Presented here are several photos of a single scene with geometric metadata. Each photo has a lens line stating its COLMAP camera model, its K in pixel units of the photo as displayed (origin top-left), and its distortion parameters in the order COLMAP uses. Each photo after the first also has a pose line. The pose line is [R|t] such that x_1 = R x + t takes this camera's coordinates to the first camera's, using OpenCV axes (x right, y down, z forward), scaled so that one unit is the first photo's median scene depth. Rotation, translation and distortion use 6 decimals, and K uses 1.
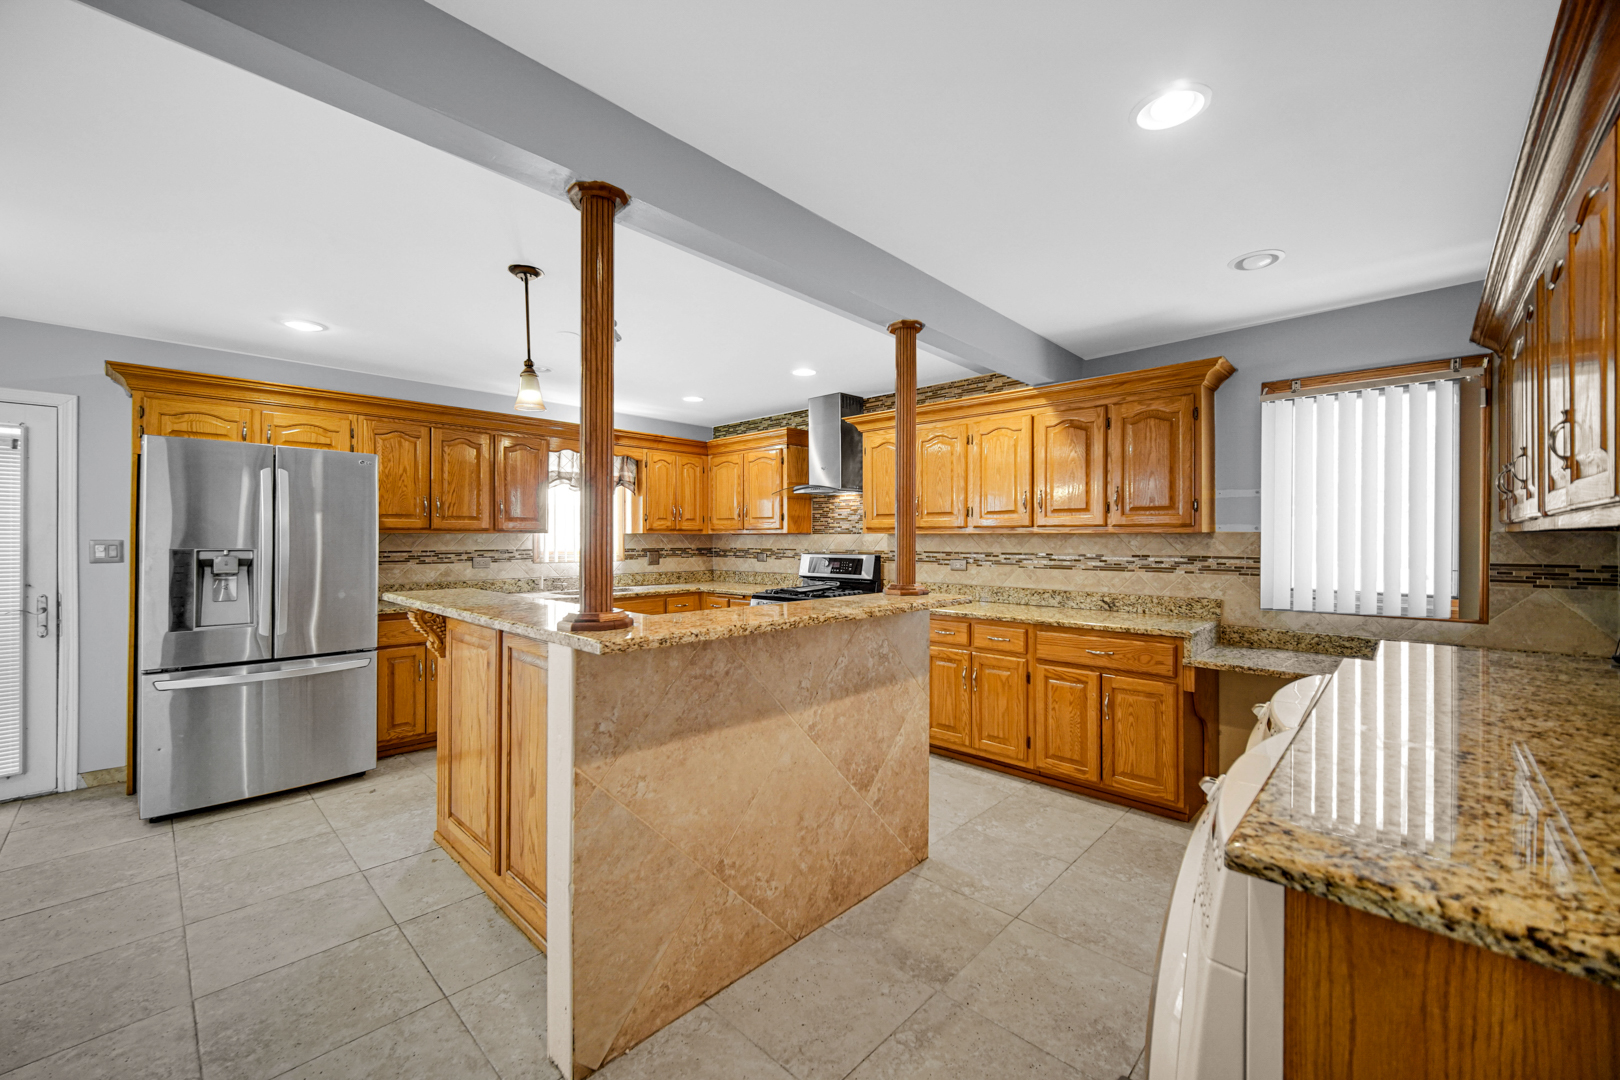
lens RADIAL K [[637.0, 0, 808.1], [0, 637.0, 537.9], [0, 0, 1]] dist [-0.002737, 0.000028]
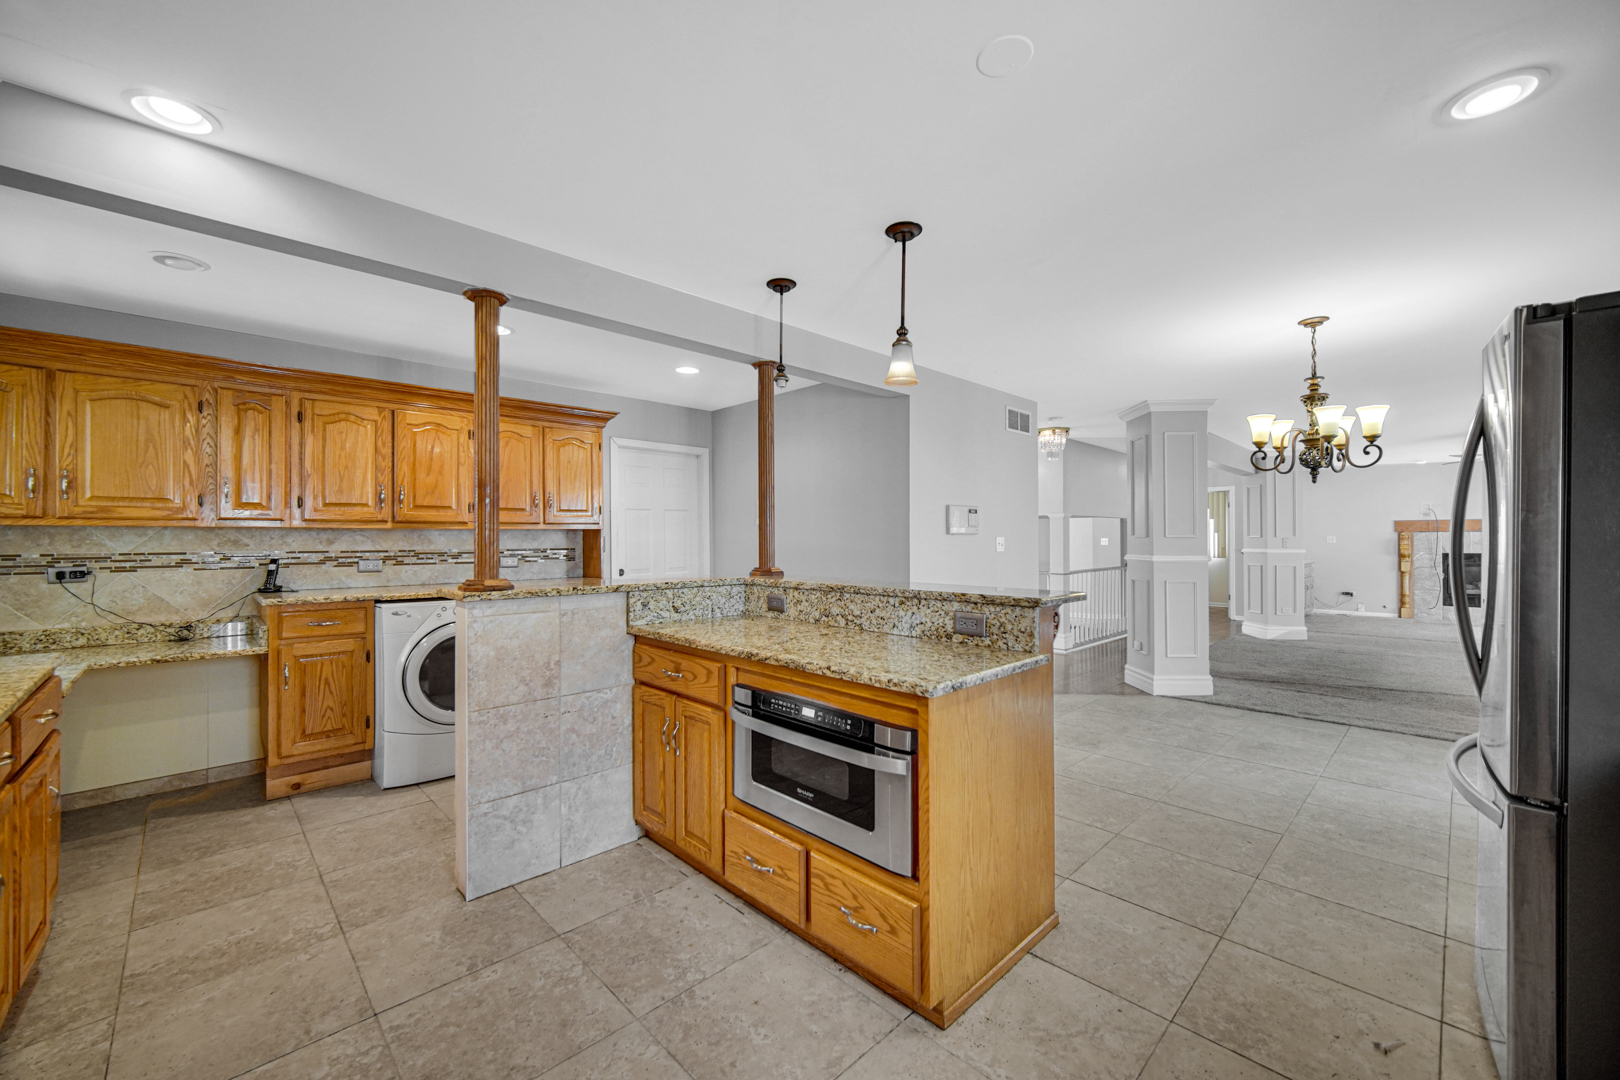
lens RADIAL K [[640.2, 0, 807.1], [0, 640.2, 533.6], [0, 0, 1]] dist [-0.001528, -0.000672]
pose [[-0.999258, 0.001162, 0.038496, -0.202115], [0.000844, 0.999965, -0.008274, 0.009315], [-0.038505, -0.008236, -0.999224, 1.131454]]
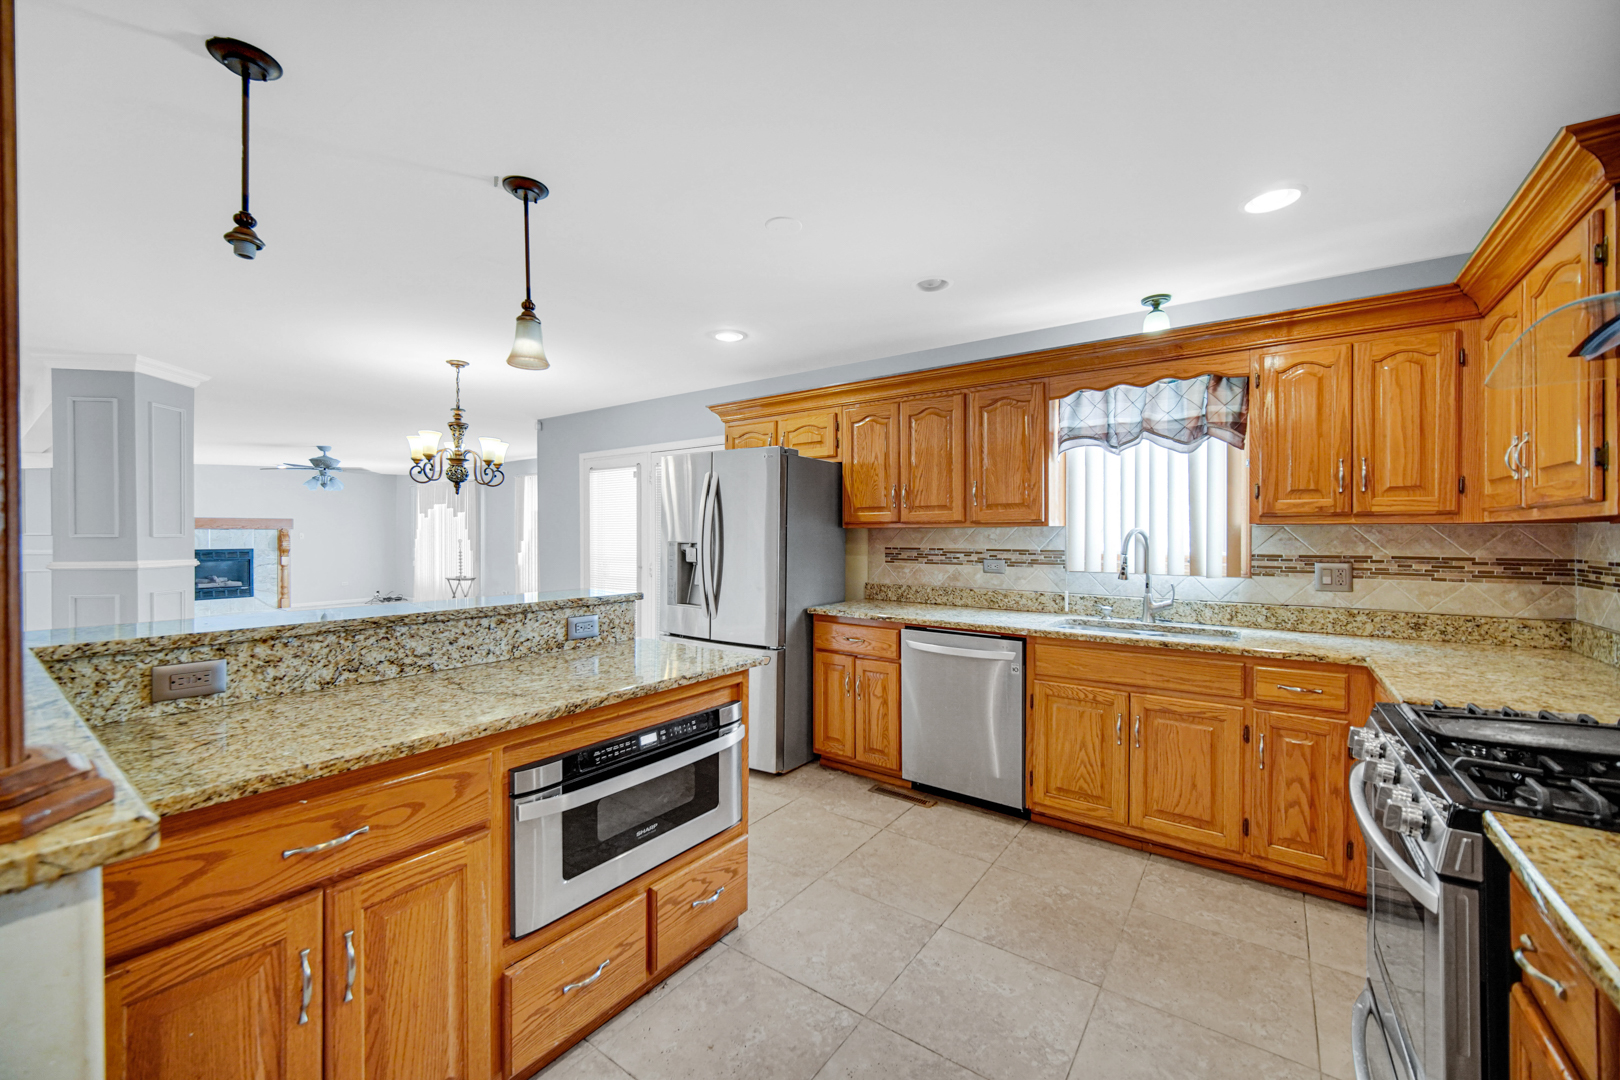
lens RADIAL K [[637.0, 0, 808.1], [0, 637.0, 537.9], [0, 0, 1]] dist [-0.002737, 0.000028]
pose [[0.132524, 0.006366, -0.991159, 0.222033], [-0.000555, 0.999980, 0.006348, 0.000922], [0.991180, -0.000292, 0.132525, 0.733405]]
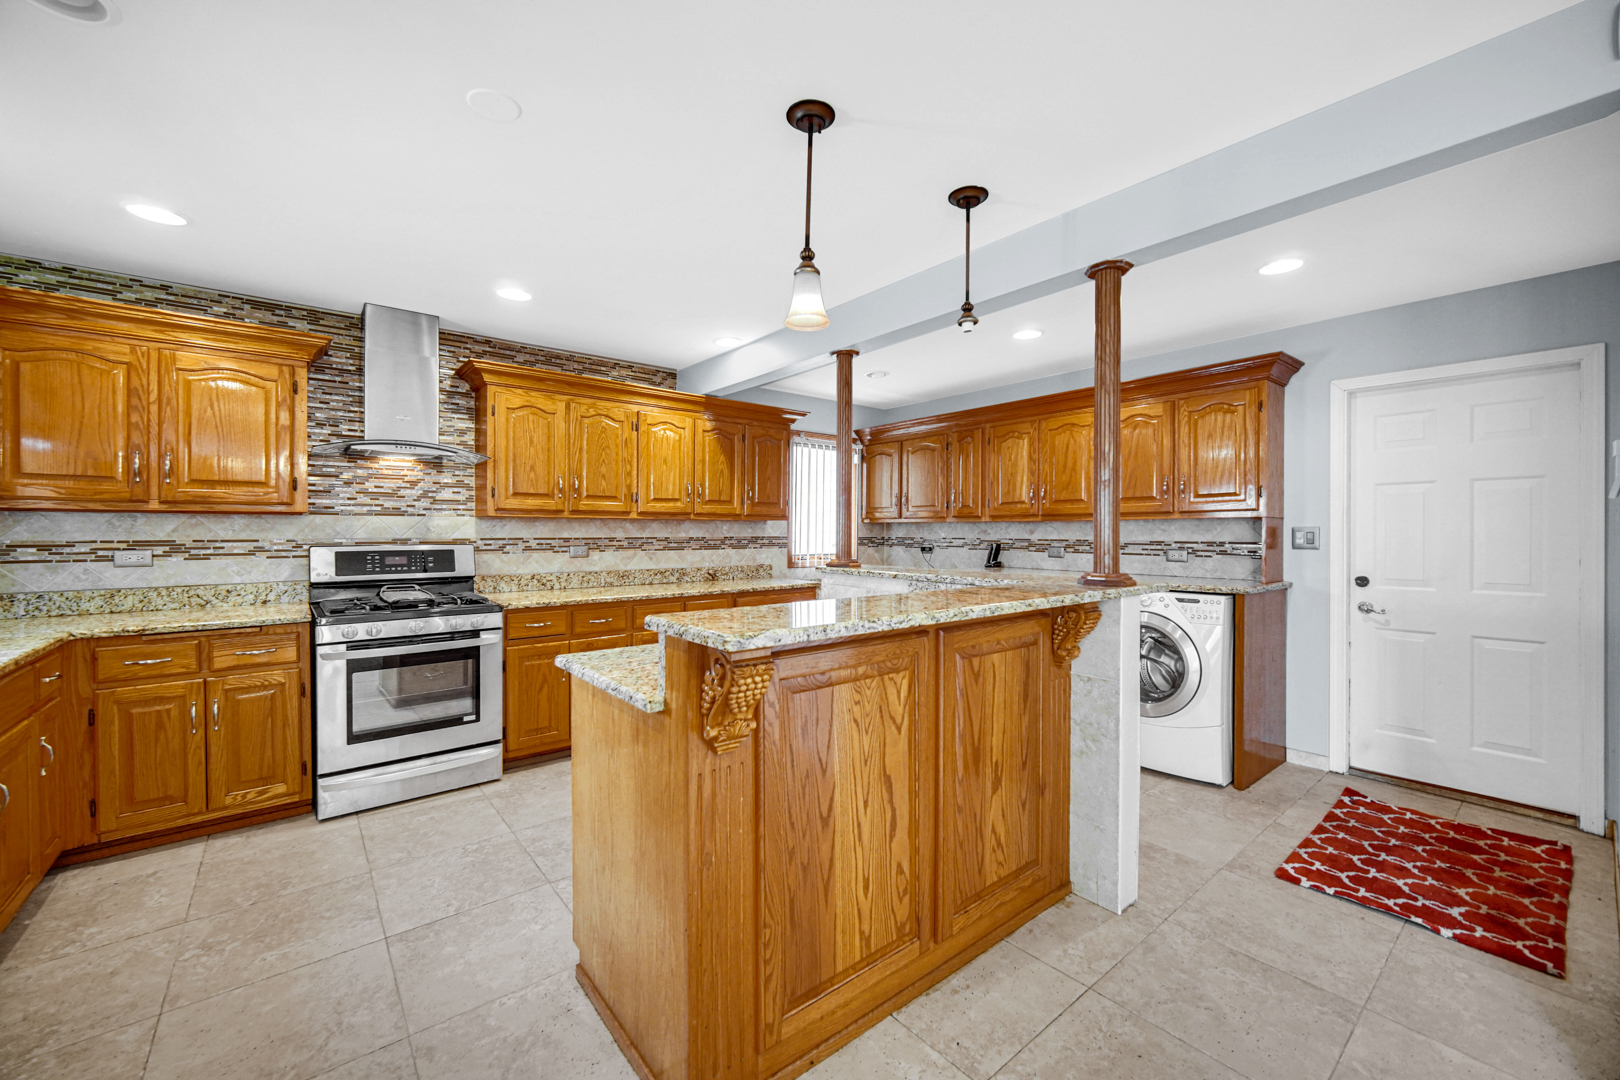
lens RADIAL K [[637.0, 0, 808.1], [0, 637.0, 537.9], [0, 0, 1]] dist [-0.002737, 0.000028]
pose [[0.130262, -0.012540, 0.991400, -0.657127], [-0.001786, 0.999915, 0.012882, 0.009592], [-0.991478, -0.003449, 0.130229, 0.541137]]
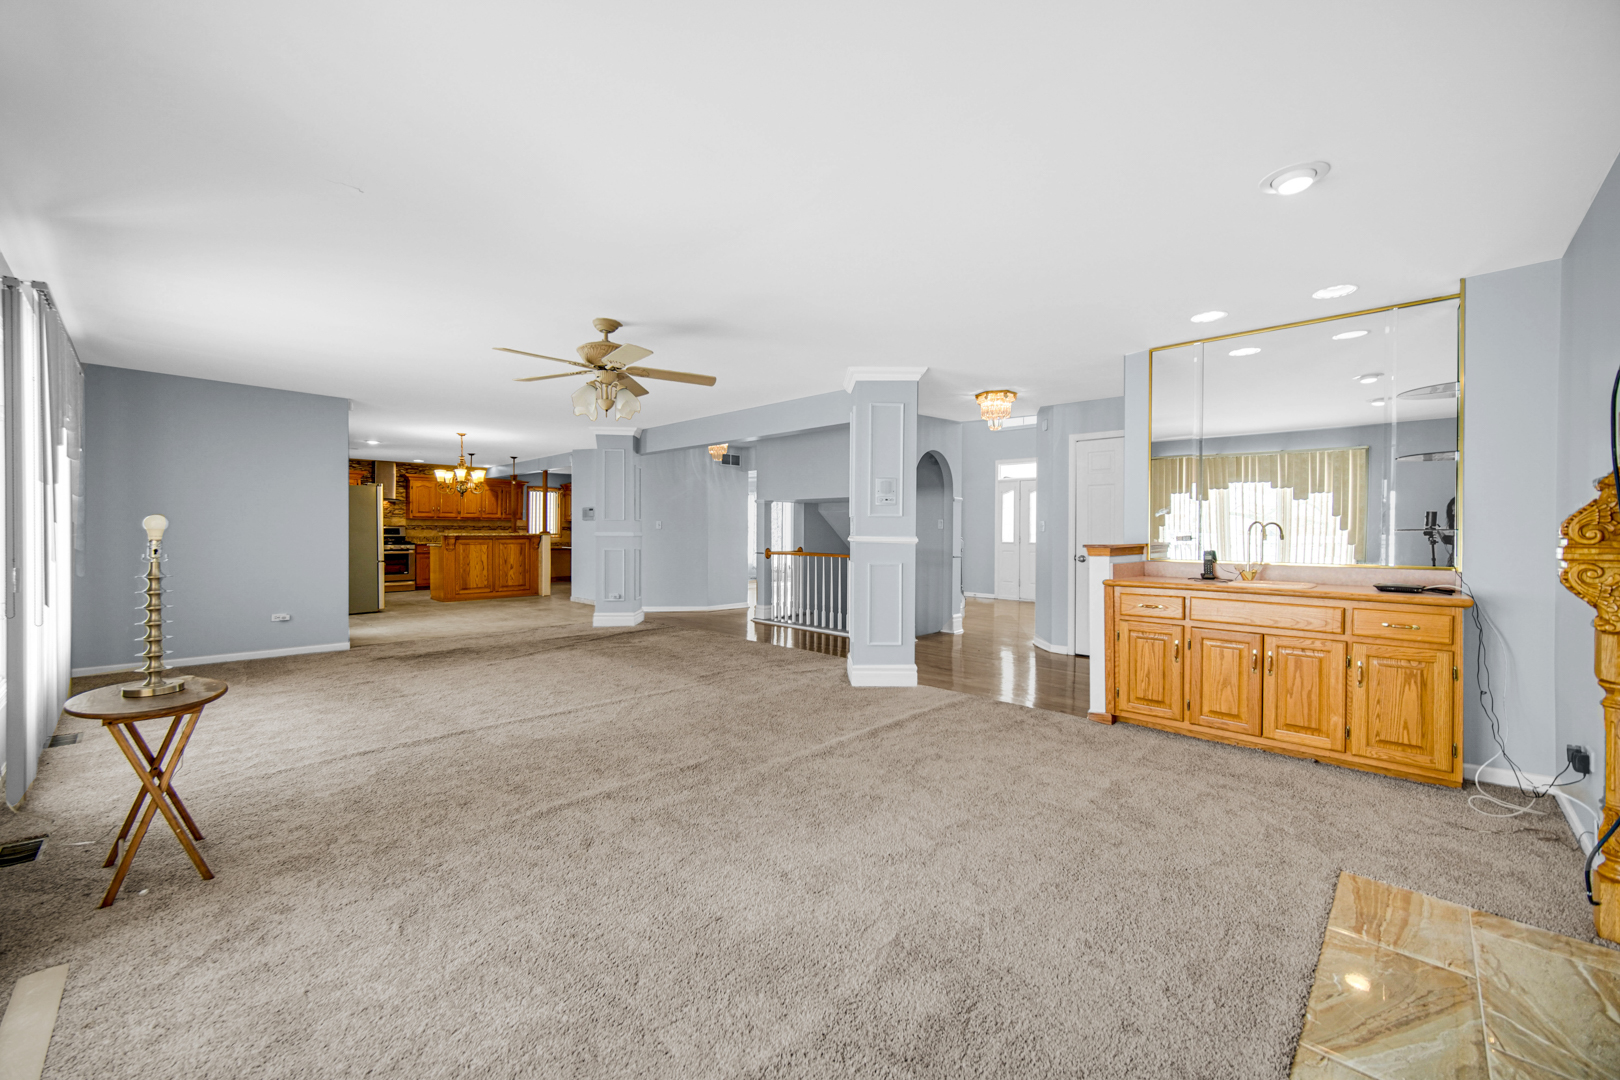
lens RADIAL K [[637.0, 0, 808.1], [0, 637.0, 537.9], [0, 0, 1]] dist [-0.002737, 0.000028]
pose [[0.004540, -0.015155, 0.999875, -2.669381], [-0.005126, 0.999872, 0.015178, 0.025867], [-0.999977, -0.005194, 0.004462, -0.694006]]
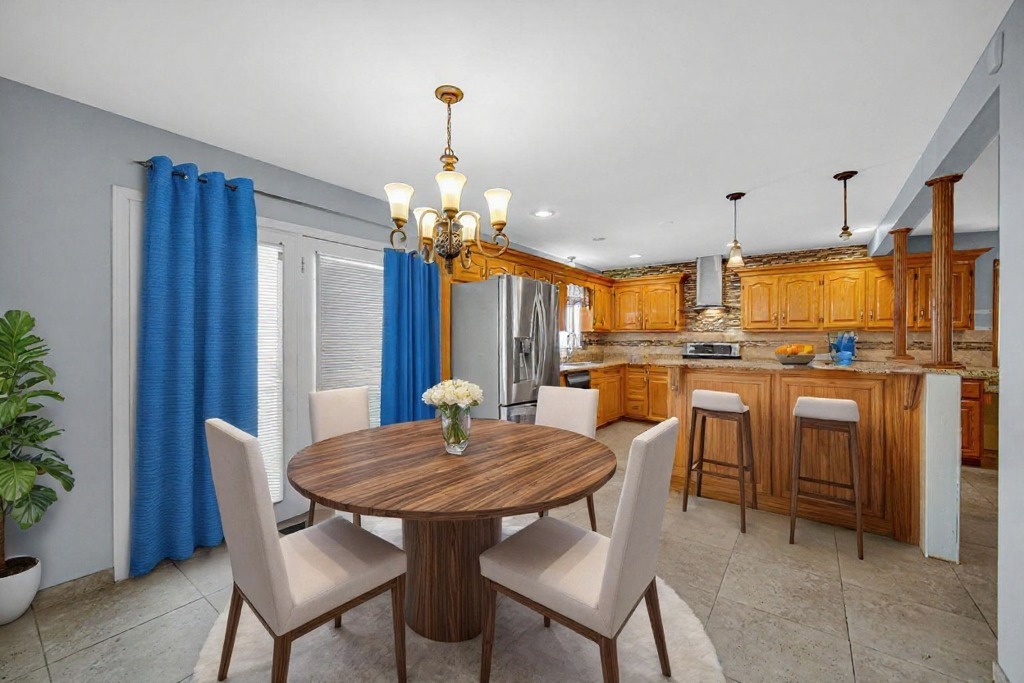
lens RADIAL K [[404.7, 0, 510.2], [0, 404.7, 337.5], [0, 0, 1]] dist [-0.001528, -0.000672]
pose [[0.992409, -0.000324, 0.122979, -0.764291], [0.000076, 0.999998, 0.002028, 0.008903], [-0.122979, -0.002004, 0.992407, -0.095665]]
